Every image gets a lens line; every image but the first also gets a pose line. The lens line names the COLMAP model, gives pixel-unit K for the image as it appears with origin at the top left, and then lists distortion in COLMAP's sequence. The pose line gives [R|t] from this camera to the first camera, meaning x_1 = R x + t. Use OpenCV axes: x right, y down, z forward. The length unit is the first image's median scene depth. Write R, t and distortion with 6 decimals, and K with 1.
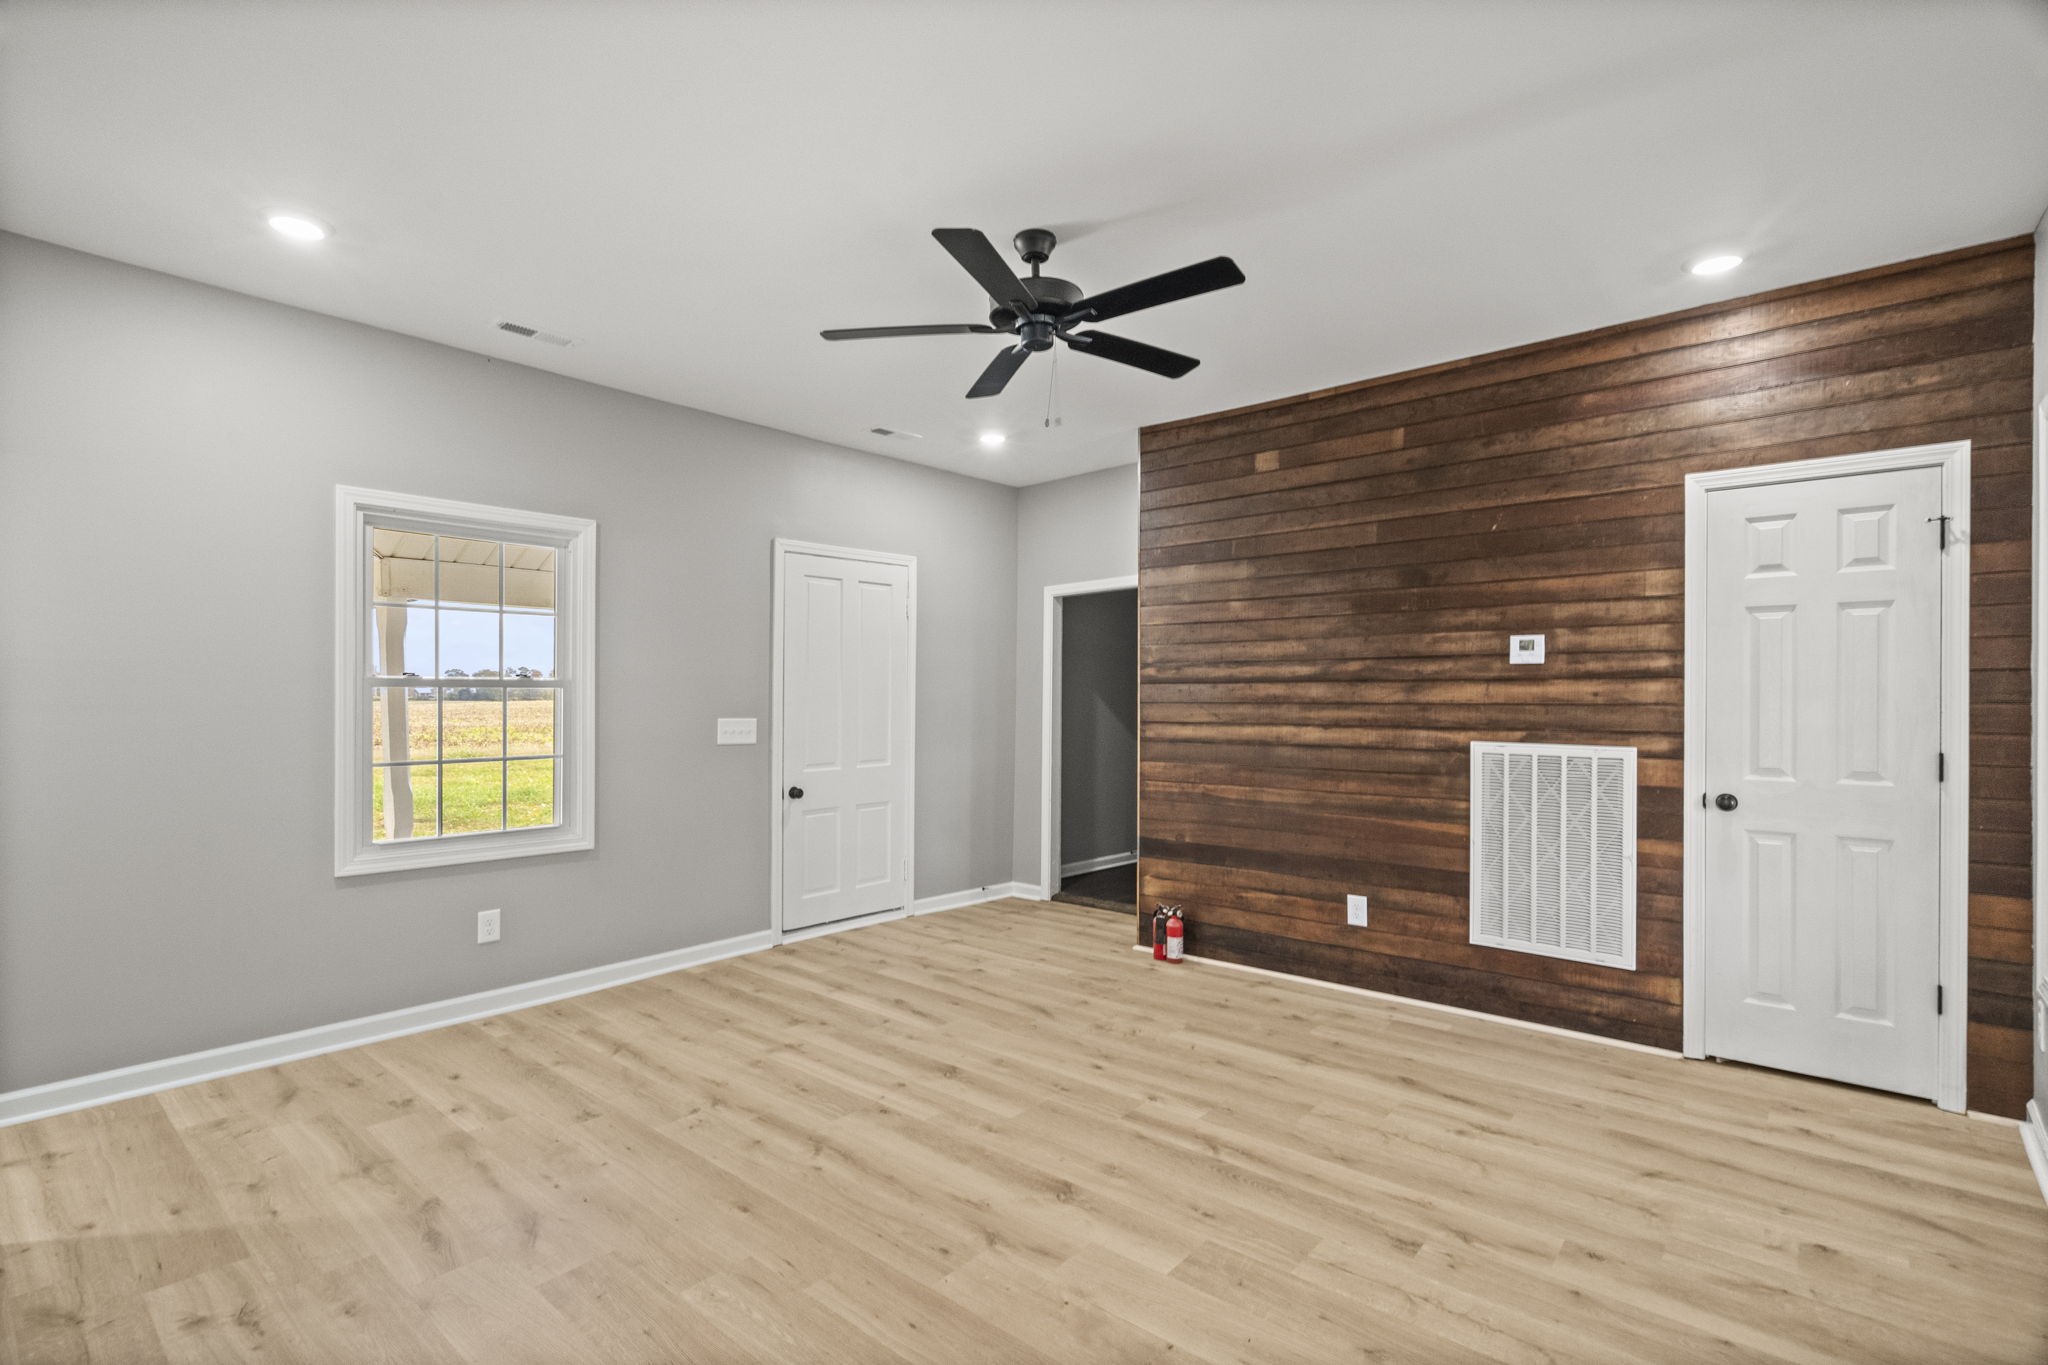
lens RADIAL K [[941.1, 0, 1016.0], [0, 941.1, 692.0], [0, 0, 1]] dist [-0.004088, 0.000518]
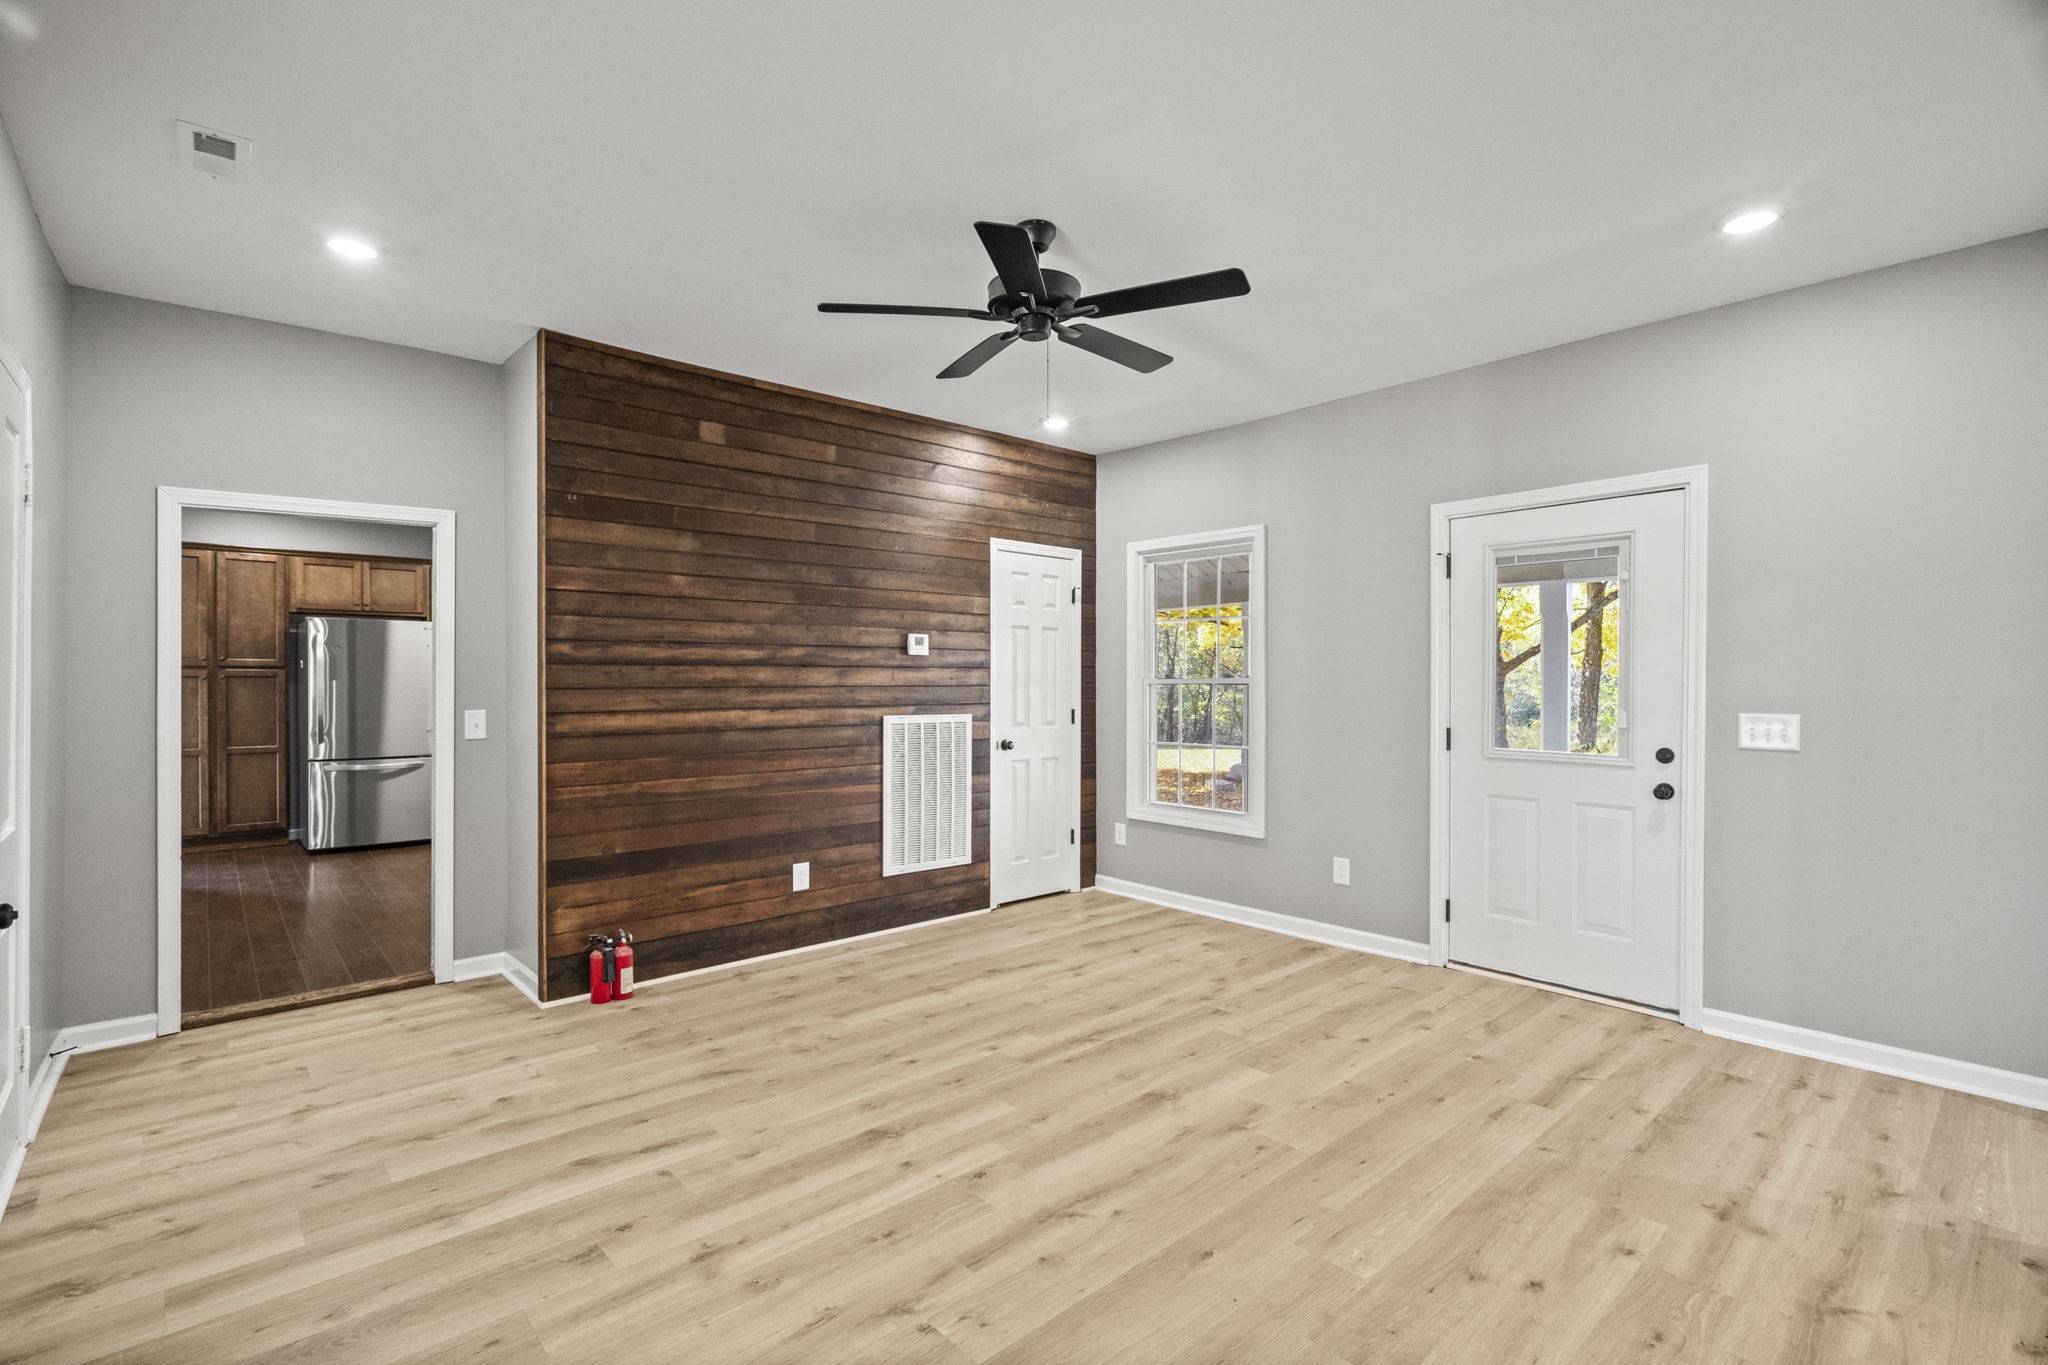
lens RADIAL K [[941.1, 0, 1016.0], [0, 941.1, 692.0], [0, 0, 1]] dist [-0.004088, 0.000518]
pose [[0.142020, -0.012861, 0.989780, -0.736636], [-0.004705, 0.999896, 0.013668, 0.002632], [-0.989853, -0.006598, 0.141944, 0.653211]]
